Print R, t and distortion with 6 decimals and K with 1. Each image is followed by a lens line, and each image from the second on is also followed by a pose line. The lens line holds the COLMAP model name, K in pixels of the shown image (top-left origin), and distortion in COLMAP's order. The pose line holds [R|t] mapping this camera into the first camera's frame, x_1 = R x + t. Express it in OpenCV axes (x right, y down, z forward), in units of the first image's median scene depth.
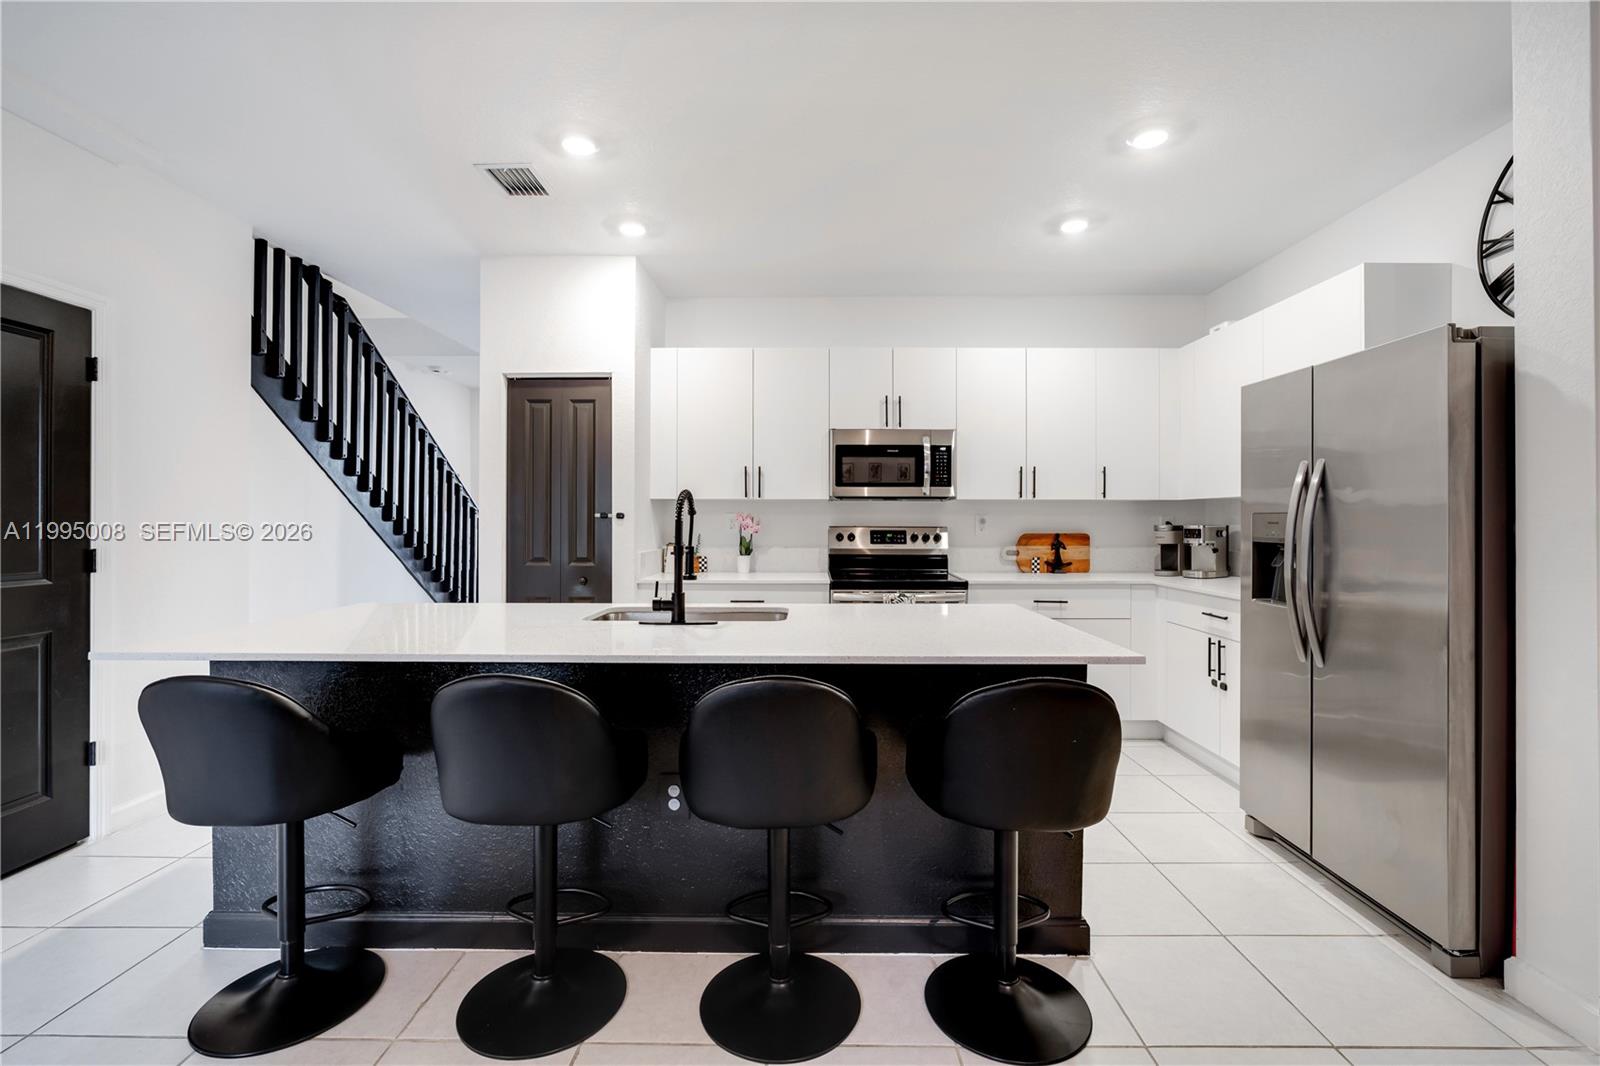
lens RADIAL K [[693.4, 0, 805.7], [0, 693.4, 528.5], [0, 0, 1]] dist [-0.002571, -0.000224]
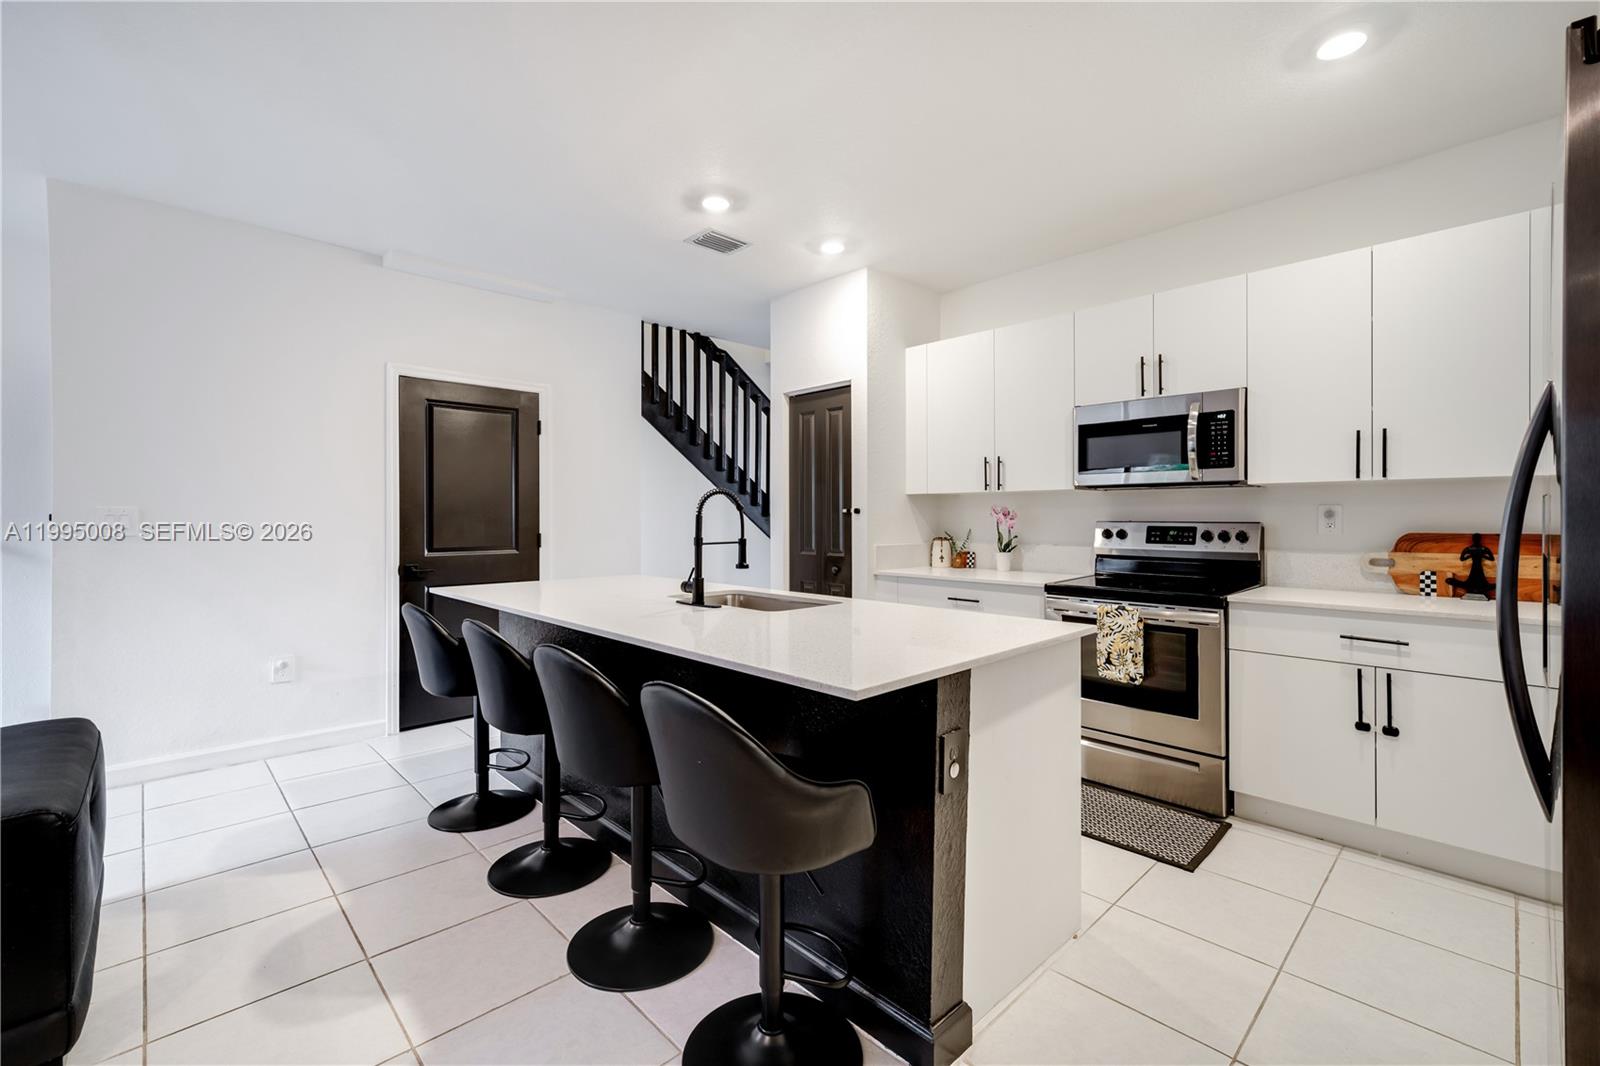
lens RADIAL K [[693.4, 0, 811.0], [0, 693.4, 523.1], [0, 0, 1]] dist [-0.002571, -0.000224]
pose [[0.709286, 0.003892, -0.704910, 0.402633], [-0.004670, 0.999989, 0.000822, 0.000112], [0.704905, 0.002709, 0.709296, 0.167082]]
